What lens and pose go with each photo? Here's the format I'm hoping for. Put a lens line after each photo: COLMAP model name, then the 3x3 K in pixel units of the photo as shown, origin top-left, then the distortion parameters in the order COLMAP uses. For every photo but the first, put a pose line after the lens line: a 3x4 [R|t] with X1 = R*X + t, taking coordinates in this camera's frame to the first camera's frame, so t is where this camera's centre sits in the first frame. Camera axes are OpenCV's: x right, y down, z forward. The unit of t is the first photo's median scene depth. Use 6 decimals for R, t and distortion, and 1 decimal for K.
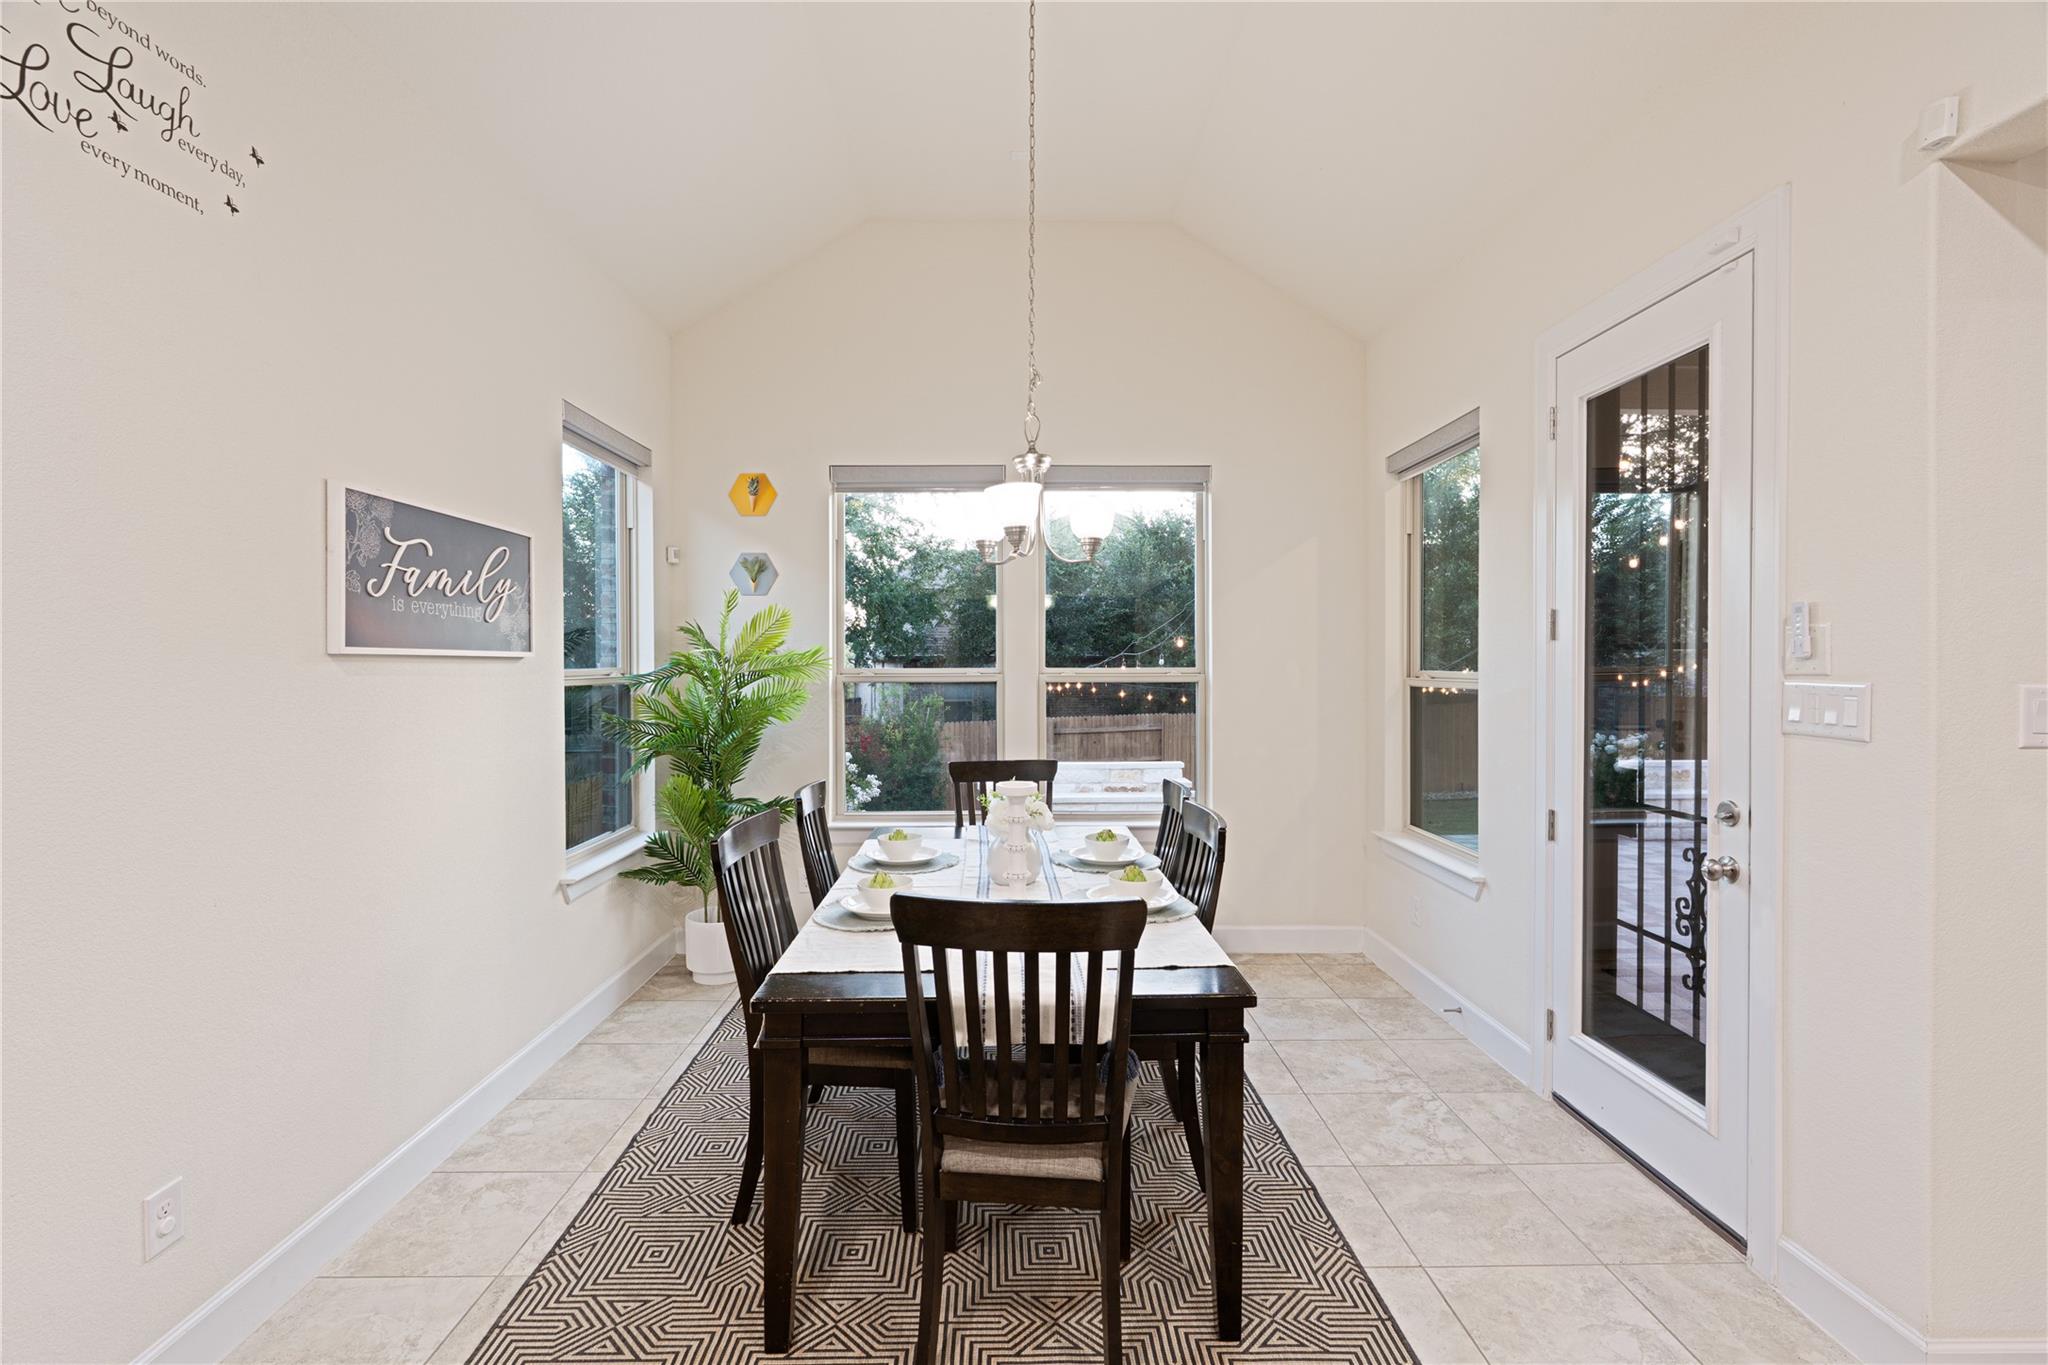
lens RADIAL K [[929.8, 0, 1022.9], [0, 929.8, 671.4], [0, 0, 1]] dist [-0.001291, 0.000934]
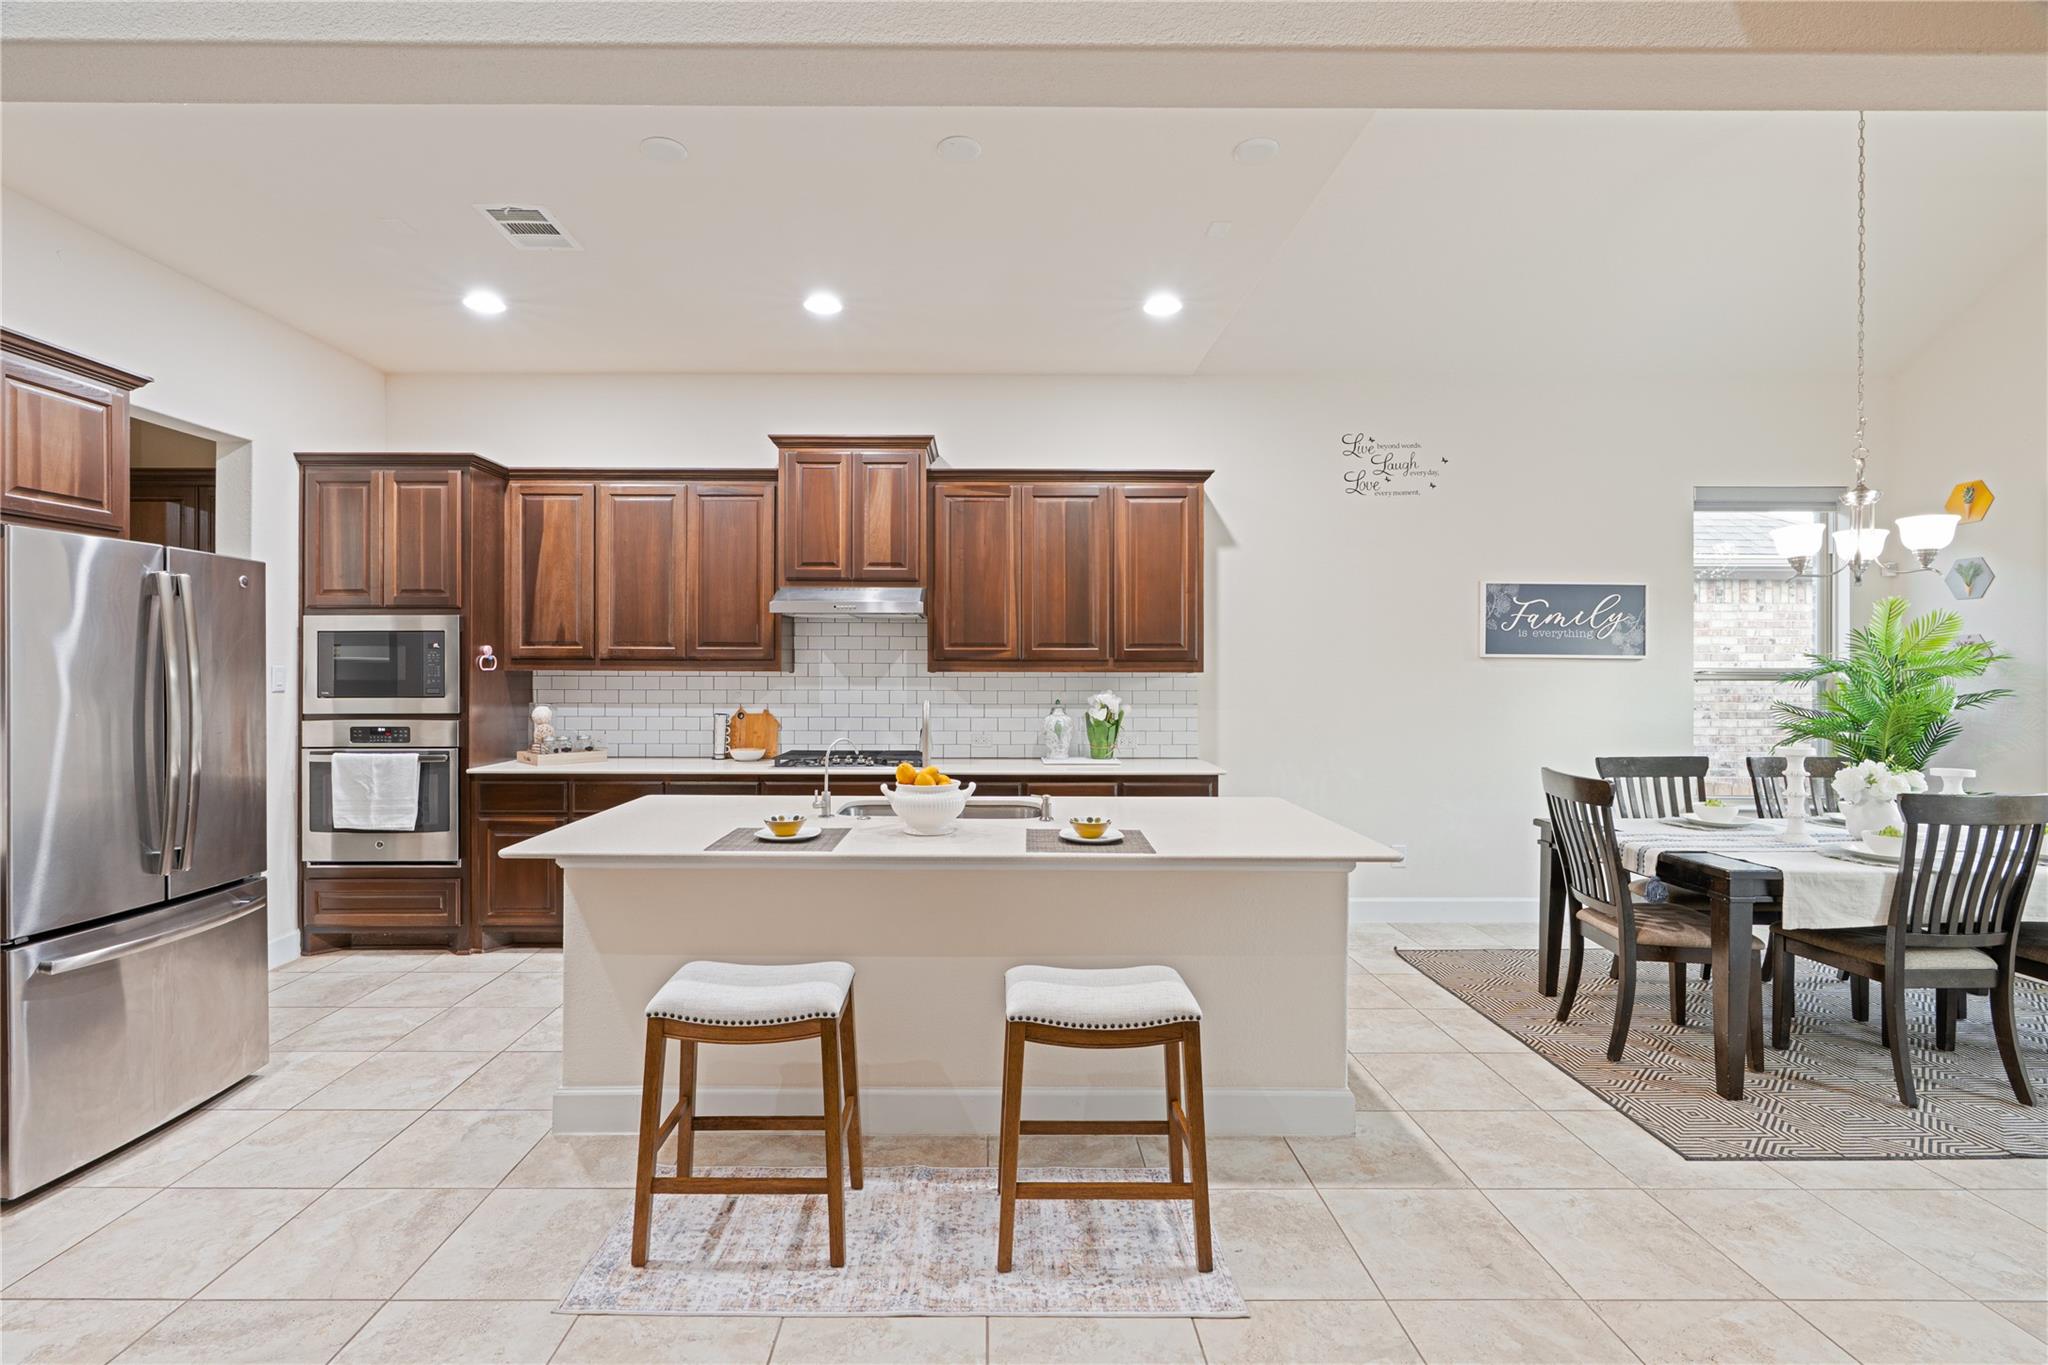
lens RADIAL K [[929.8, 0, 992.9], [0, 929.8, 663.3], [0, 0, 1]] dist [-0.001291, 0.000934]
pose [[-0.007811, -0.004347, -0.999960, 1.338503], [-0.014665, 0.999884, -0.004233, 0.019828], [0.999862, 0.014631, -0.007874, -0.154844]]
